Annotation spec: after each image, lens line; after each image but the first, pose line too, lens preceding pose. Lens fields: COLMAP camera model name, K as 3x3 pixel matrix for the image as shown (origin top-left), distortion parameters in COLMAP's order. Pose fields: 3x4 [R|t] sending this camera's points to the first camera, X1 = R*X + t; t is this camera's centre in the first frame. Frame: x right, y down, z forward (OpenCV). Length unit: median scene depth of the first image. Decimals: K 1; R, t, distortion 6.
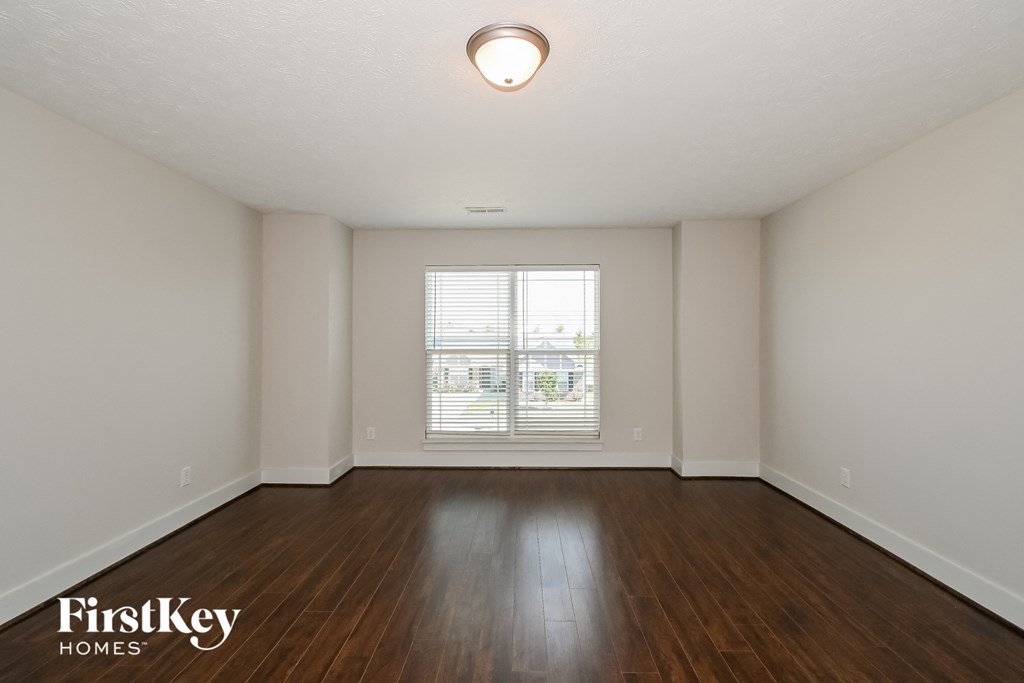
lens RADIAL K [[450.1, 0, 512.0], [0, 450.1, 341.5], [0, 0, 1]] dist [-0.002479, -0.000116]
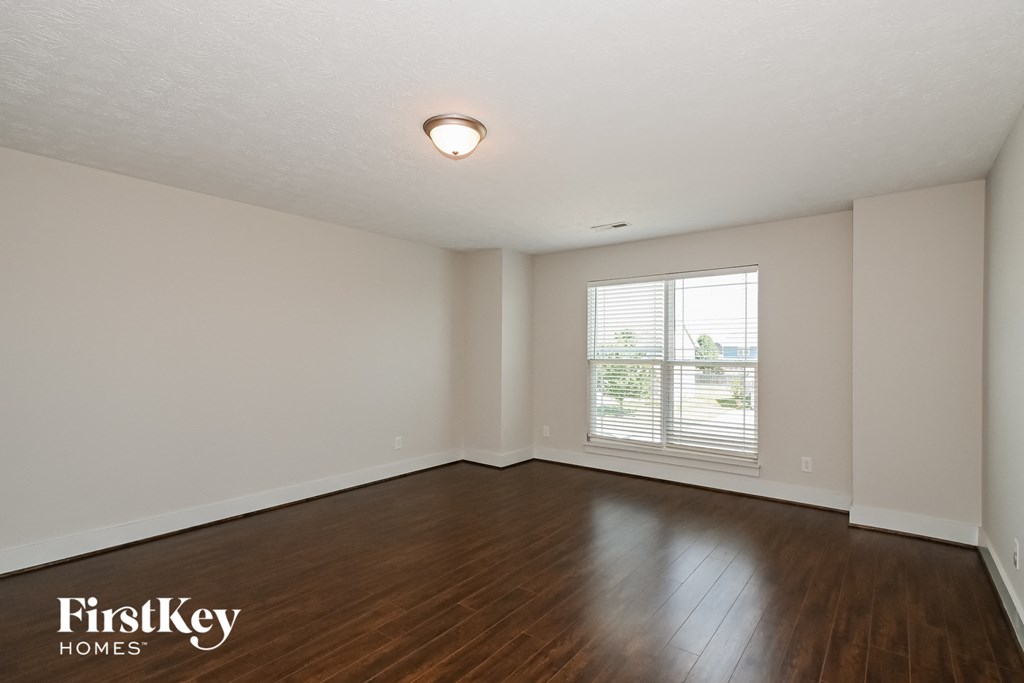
lens RADIAL K [[451.8, 0, 512.1], [0, 451.8, 352.1], [0, 0, 1]] dist [0.002609, 0.000219]
pose [[0.820420, 0.004623, -0.571743, 0.291503], [-0.004965, 0.999987, 0.000960, 0.000988], [0.571740, 0.002051, 0.820433, 0.002828]]
